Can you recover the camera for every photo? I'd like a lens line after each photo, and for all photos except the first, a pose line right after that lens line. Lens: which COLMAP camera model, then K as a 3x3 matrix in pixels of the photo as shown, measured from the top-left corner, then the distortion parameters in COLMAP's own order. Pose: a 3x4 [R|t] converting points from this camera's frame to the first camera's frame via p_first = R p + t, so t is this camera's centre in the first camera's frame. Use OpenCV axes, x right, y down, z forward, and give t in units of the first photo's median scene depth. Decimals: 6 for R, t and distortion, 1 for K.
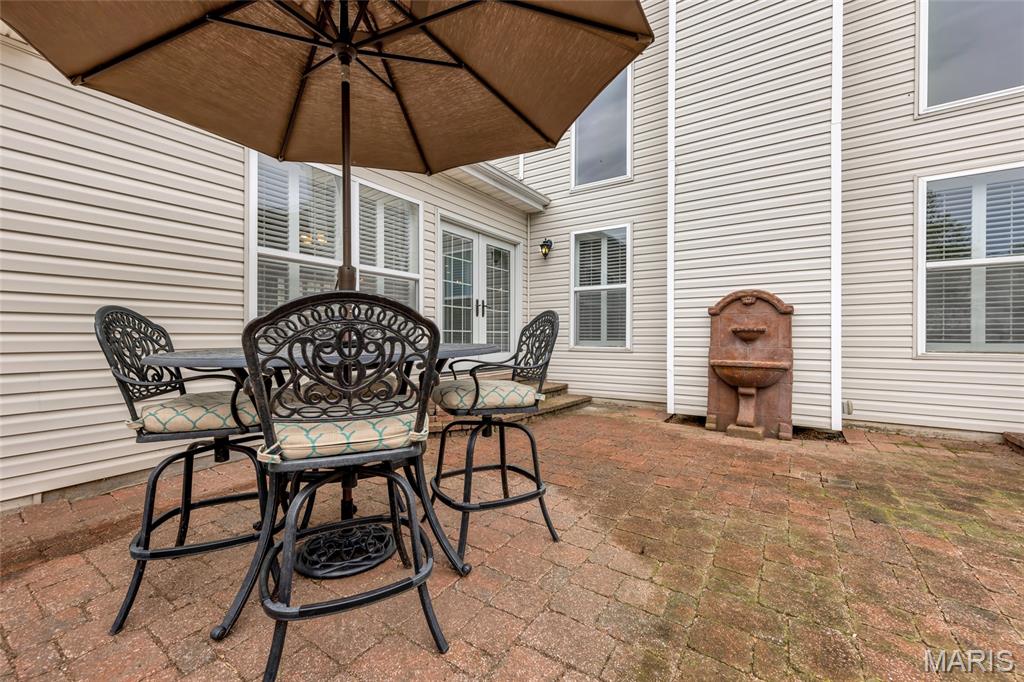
lens RADIAL K [[410.7, 0, 515.9], [0, 410.7, 338.9], [0, 0, 1]] dist [0.002287, 0.000627]
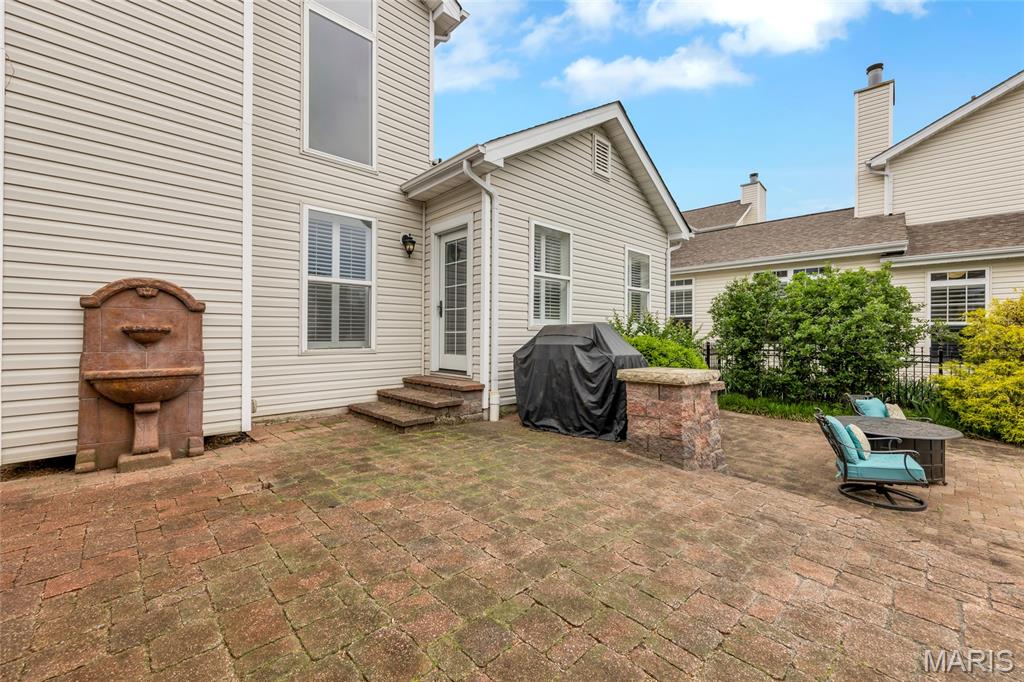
lens RADIAL K [[410.7, 0, 513.9], [0, 410.7, 332.4], [0, 0, 1]] dist [0.002287, 0.000627]
pose [[0.222127, 0.003645, 0.975011, -0.049659], [0.006486, 0.999965, -0.005216, -0.007417], [-0.974996, 0.007482, 0.222096, 0.143059]]
